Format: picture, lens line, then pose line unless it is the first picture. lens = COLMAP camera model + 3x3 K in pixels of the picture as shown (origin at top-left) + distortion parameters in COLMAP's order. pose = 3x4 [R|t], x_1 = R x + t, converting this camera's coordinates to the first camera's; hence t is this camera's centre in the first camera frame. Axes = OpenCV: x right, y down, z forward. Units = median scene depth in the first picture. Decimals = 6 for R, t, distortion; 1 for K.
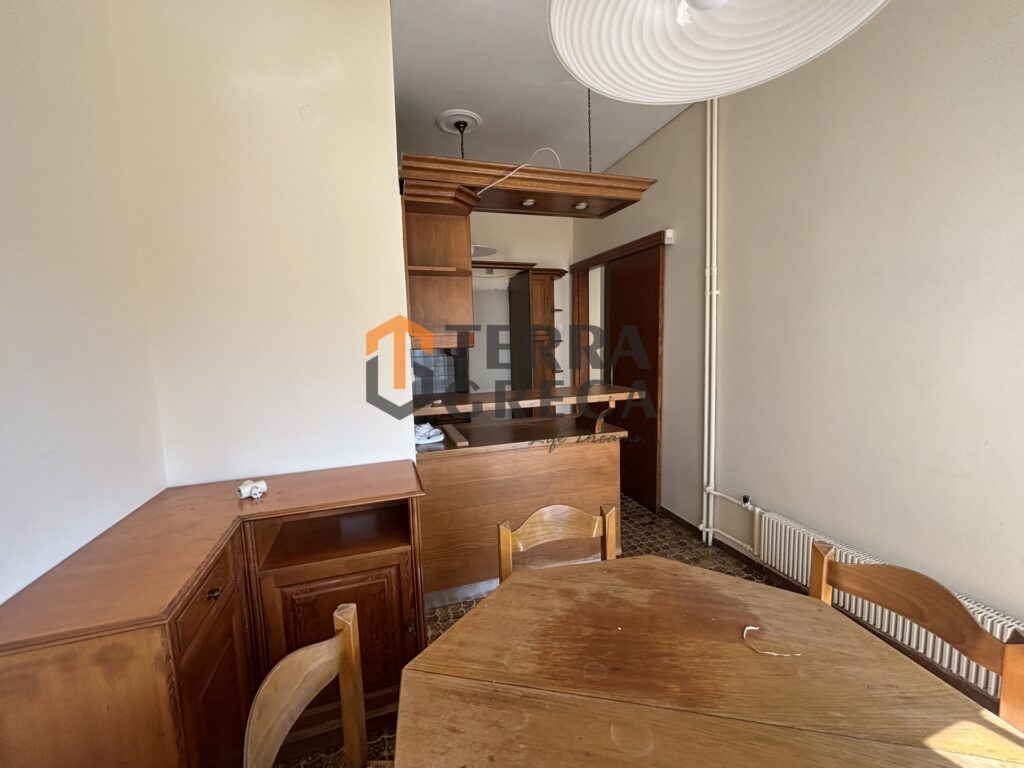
lens RADIAL K [[417.8, 0, 508.3], [0, 417.8, 383.4], [0, 0, 1]] dist [-0.002482, 0.001546]
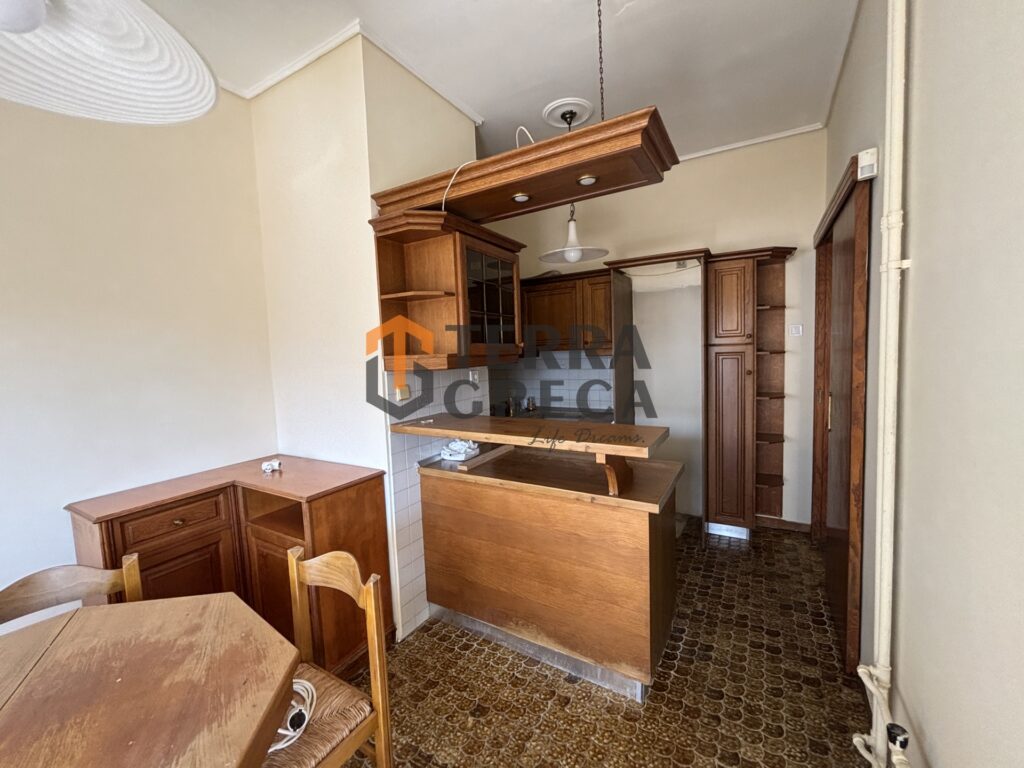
lens RADIAL K [[417.8, 0, 509.5], [0, 417.8, 382.3], [0, 0, 1]] dist [-0.002482, 0.001546]
pose [[0.656888, 0.063881, -0.751277, 0.659748], [-0.063201, 0.997563, 0.029563, -0.086124], [0.751335, 0.028062, 0.659324, 0.428222]]
